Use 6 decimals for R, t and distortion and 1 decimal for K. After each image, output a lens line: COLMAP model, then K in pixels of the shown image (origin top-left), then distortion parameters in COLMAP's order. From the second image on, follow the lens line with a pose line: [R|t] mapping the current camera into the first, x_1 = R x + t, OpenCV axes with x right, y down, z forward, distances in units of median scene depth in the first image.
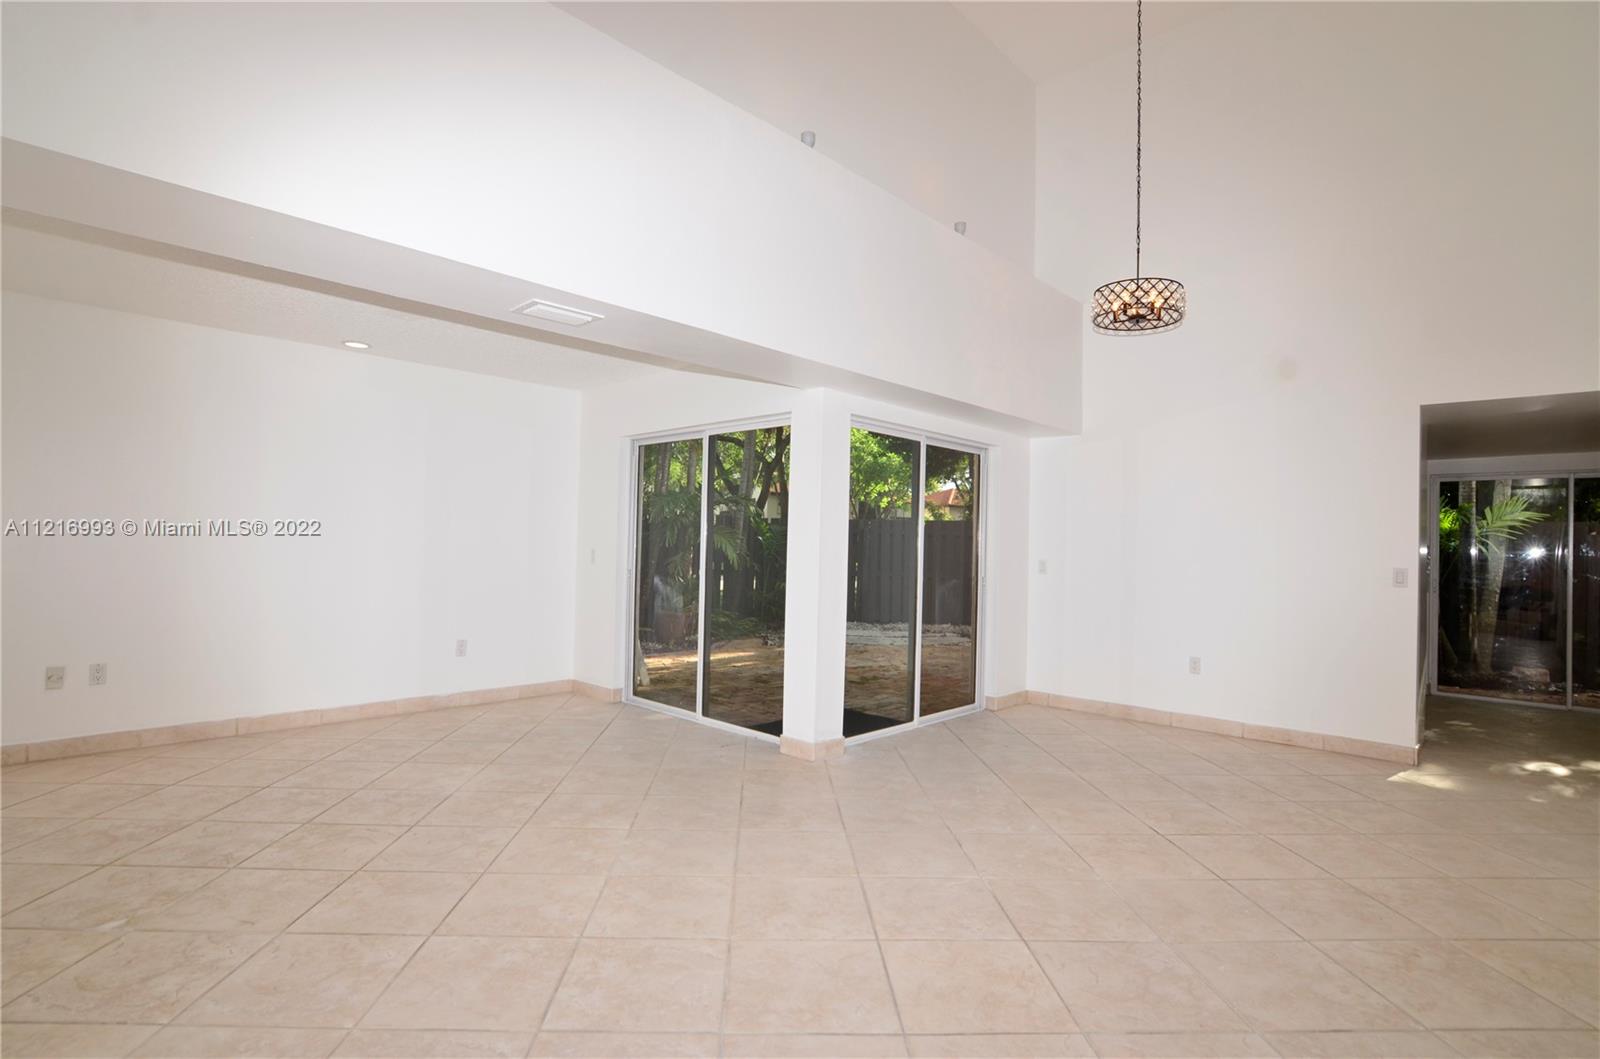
lens RADIAL K [[784.9, 0, 788.2], [0, 784.9, 535.7], [0, 0, 1]] dist [-0.035433, 0.014737]
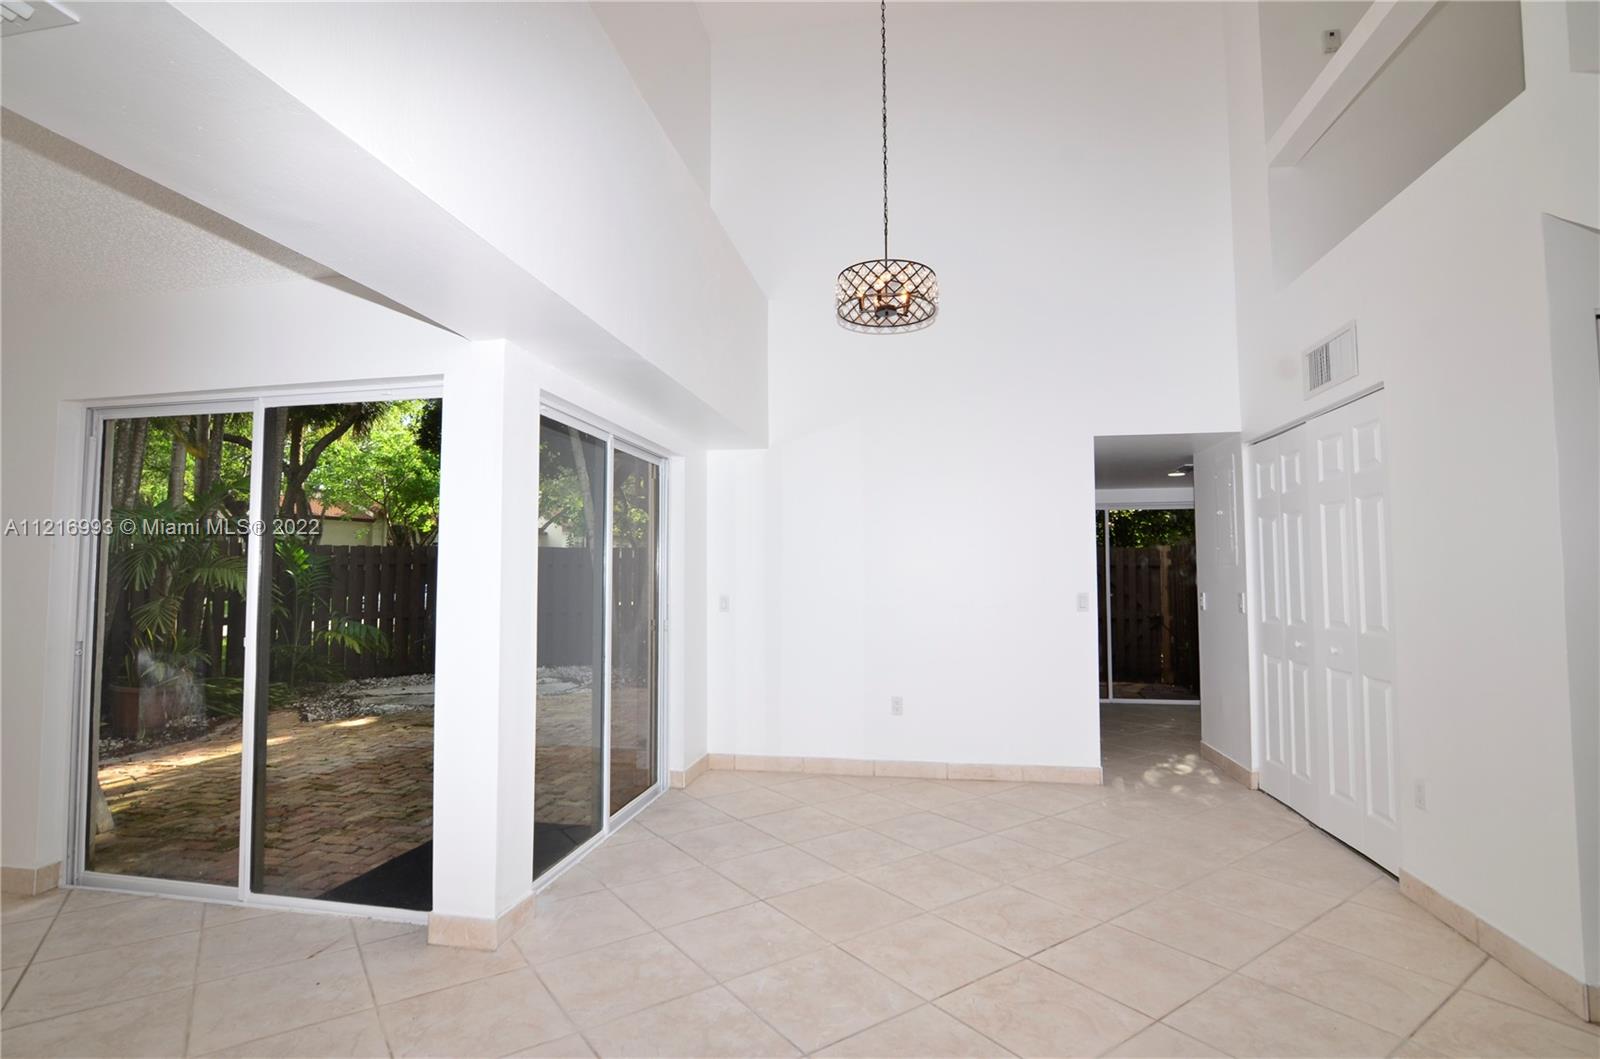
lens RADIAL K [[784.9, 0, 788.2], [0, 784.9, 535.7], [0, 0, 1]] dist [-0.035433, 0.014737]
pose [[0.838798, 0.001919, 0.544440, -0.083986], [0.015347, 0.999513, -0.027168, -0.009754], [-0.544227, 0.031144, 0.838360, 0.288295]]
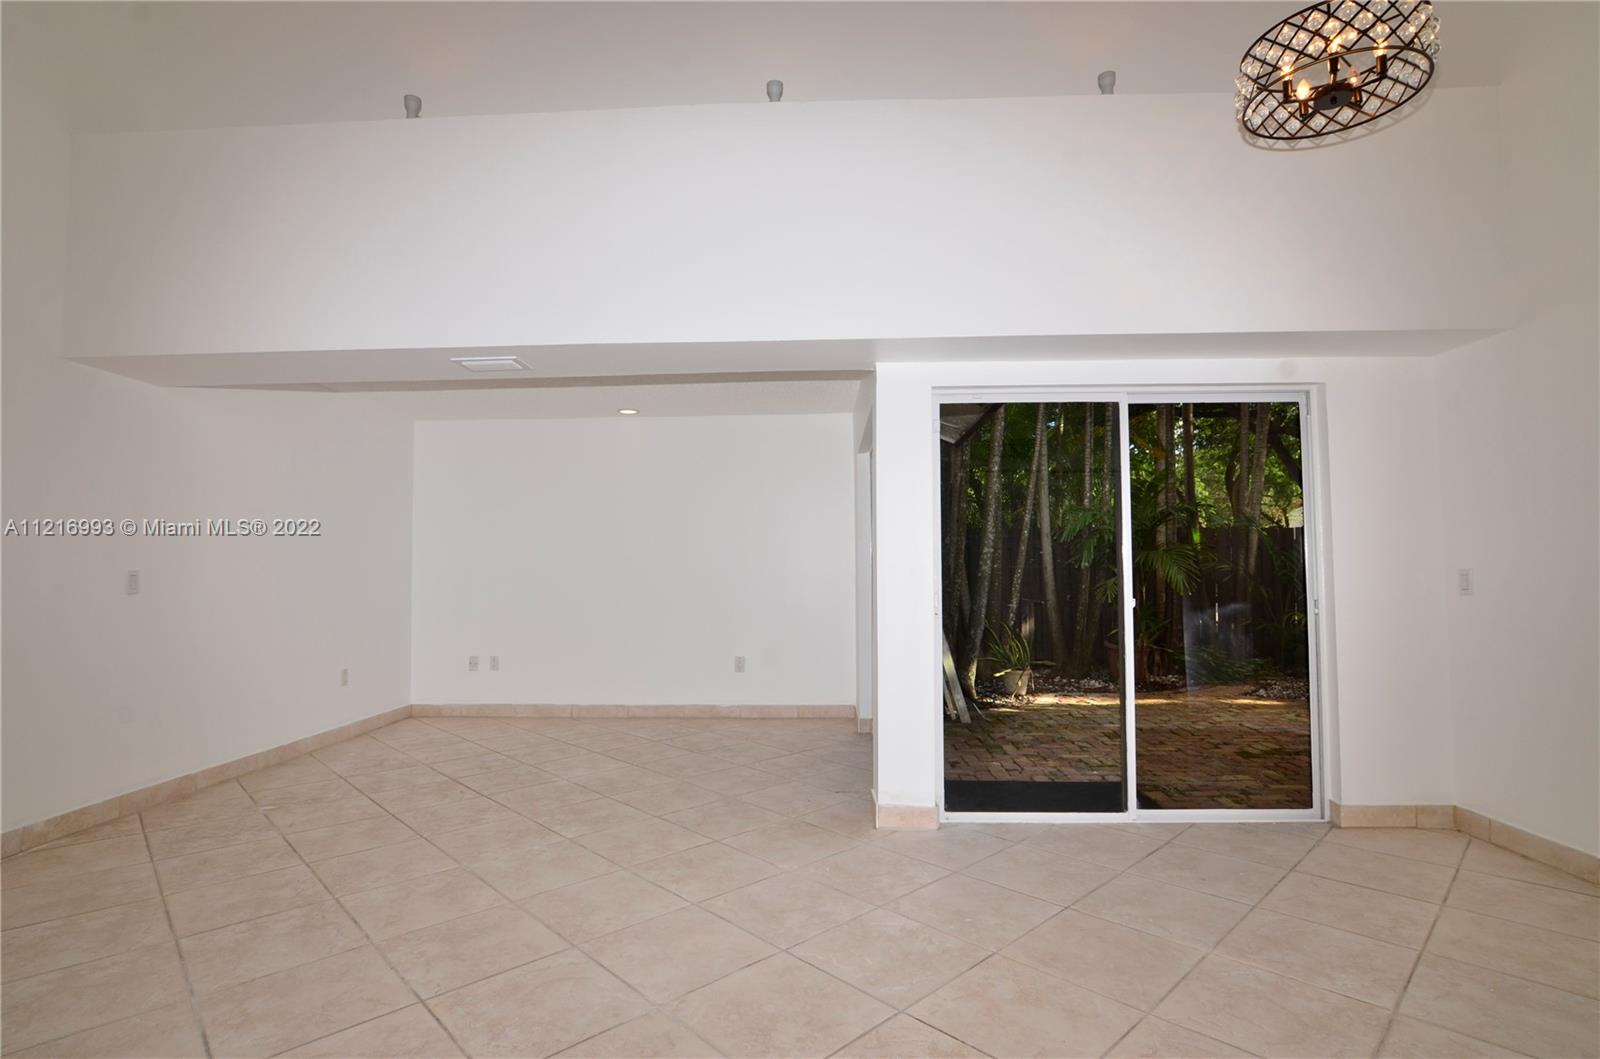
lens RADIAL K [[784.9, 0, 788.2], [0, 784.9, 535.7], [0, 0, 1]] dist [-0.035433, 0.014737]
pose [[0.656875, -0.061233, -0.751509, 0.467380], [0.030417, 0.998038, -0.054734, 0.024947], [0.753386, 0.013095, 0.657448, 0.320341]]
